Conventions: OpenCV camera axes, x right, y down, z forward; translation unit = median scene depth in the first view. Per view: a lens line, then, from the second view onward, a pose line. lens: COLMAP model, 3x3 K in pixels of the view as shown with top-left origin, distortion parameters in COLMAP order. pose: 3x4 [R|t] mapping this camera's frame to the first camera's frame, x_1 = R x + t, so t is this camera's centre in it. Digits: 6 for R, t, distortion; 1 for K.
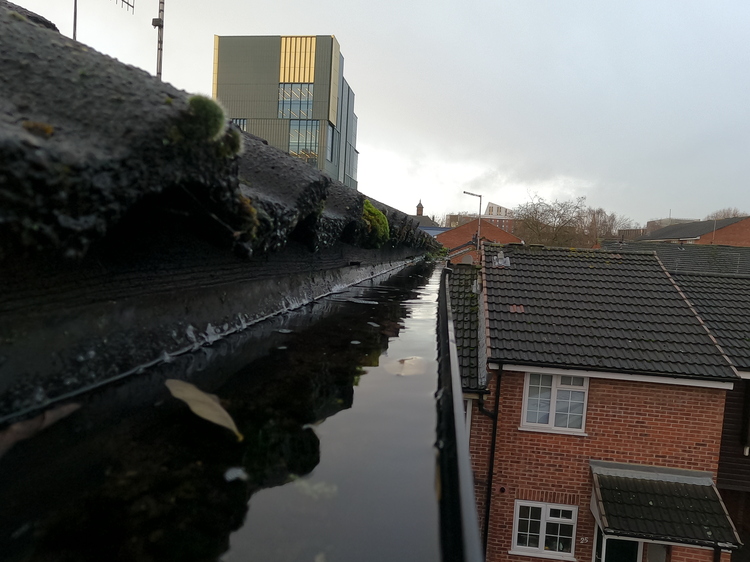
lens RADIAL K [[561.3, 0, 374.2], [0, 561.3, 283.2], [0, 0, 1]] dist [-0.032508, 0.050057]
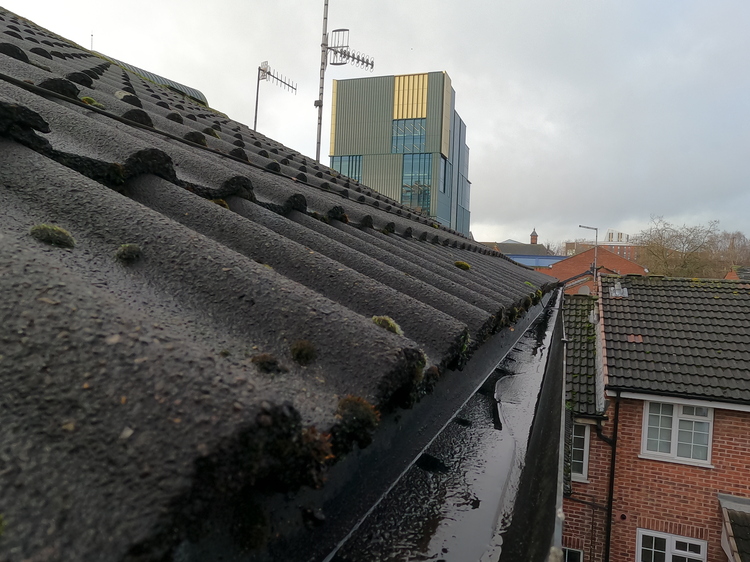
lens RADIAL K [[561.3, 0, 370.8], [0, 561.3, 280.3], [0, 0, 1]] dist [-0.032508, 0.050057]
pose [[0.979517, -0.005892, -0.201274, -0.013521], [-0.005480, 0.998422, -0.055892, -0.001232], [0.201286, 0.055850, 0.977939, -0.108654]]
